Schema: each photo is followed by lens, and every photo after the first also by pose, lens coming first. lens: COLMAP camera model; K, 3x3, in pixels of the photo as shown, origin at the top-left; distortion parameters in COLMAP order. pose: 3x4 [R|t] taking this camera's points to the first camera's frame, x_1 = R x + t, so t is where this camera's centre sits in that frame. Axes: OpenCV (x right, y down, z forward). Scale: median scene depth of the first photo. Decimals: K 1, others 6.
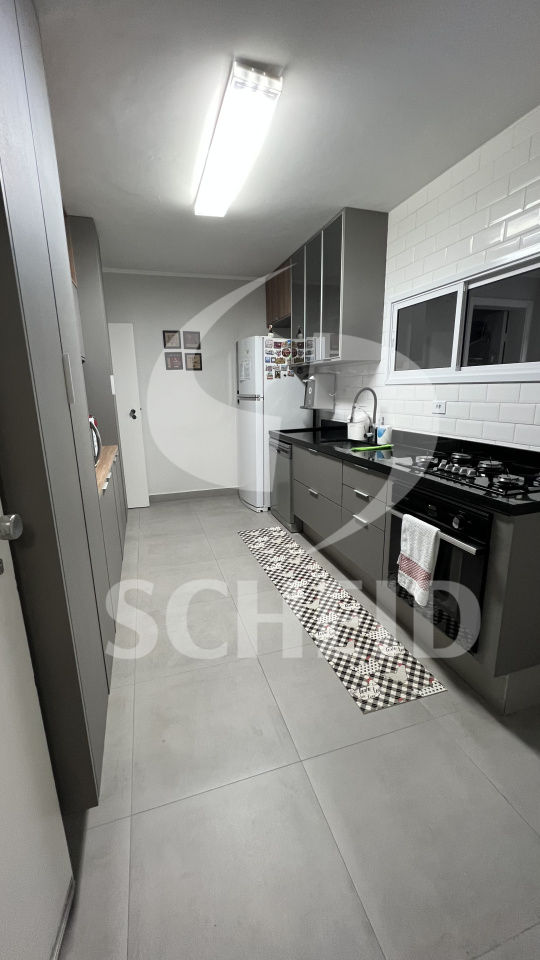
lens RADIAL K [[382.1, 0, 265.7], [0, 382.1, 480.6], [0, 0, 1]] dist [-0.004546, 0.000765]
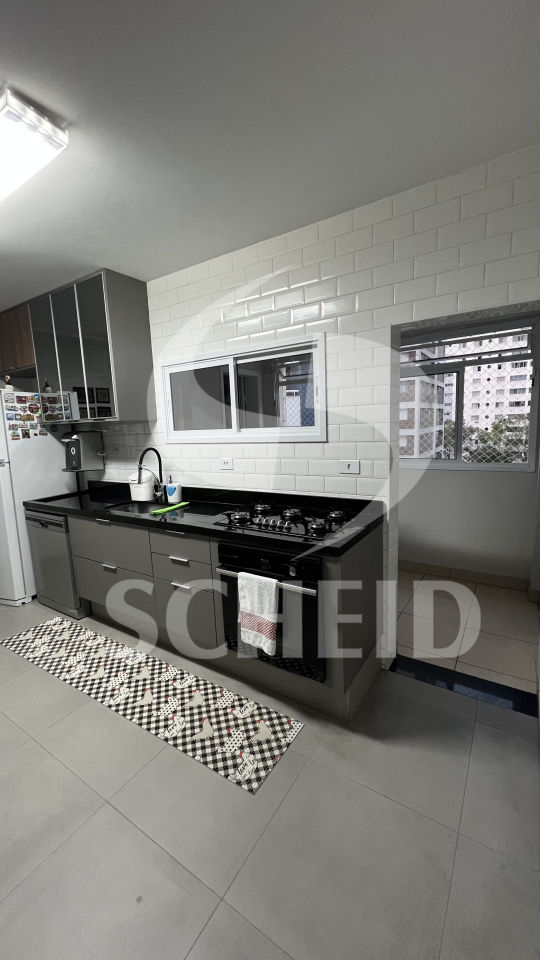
lens RADIAL K [[382.1, 0, 265.7], [0, 382.1, 480.7], [0, 0, 1]] dist [-0.004546, 0.000765]
pose [[0.773812, -0.107398, 0.624244, -0.151173], [0.177292, 0.982853, -0.050677, -0.069463], [-0.608098, 0.149888, 0.779584, 0.081241]]
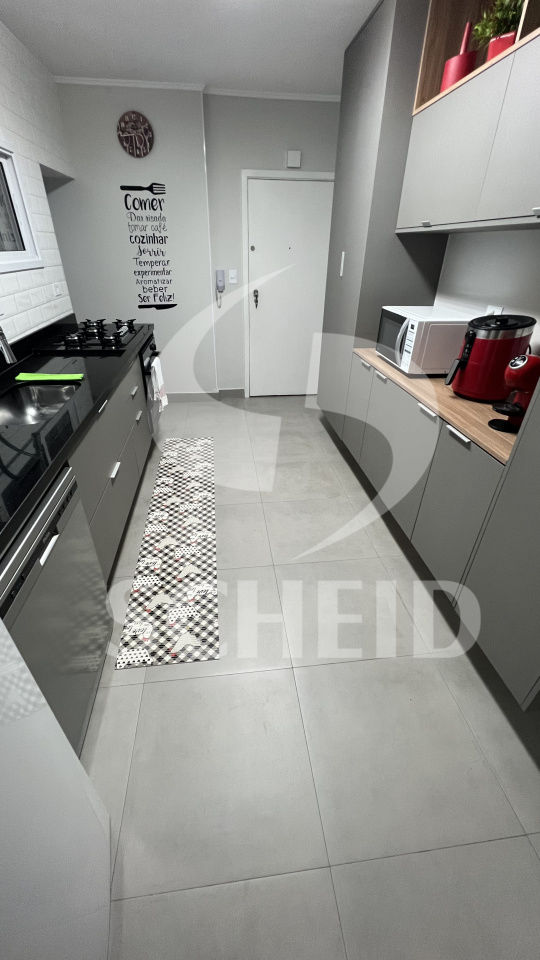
lens RADIAL K [[382.1, 0, 265.7], [0, 382.1, 482.4], [0, 0, 1]] dist [-0.004546, 0.000765]
pose [[-0.983453, -0.088446, 0.158105, -0.101559], [0.051829, 0.698886, 0.713353, -0.358461], [-0.173590, 0.709744, -0.682737, 1.222553]]
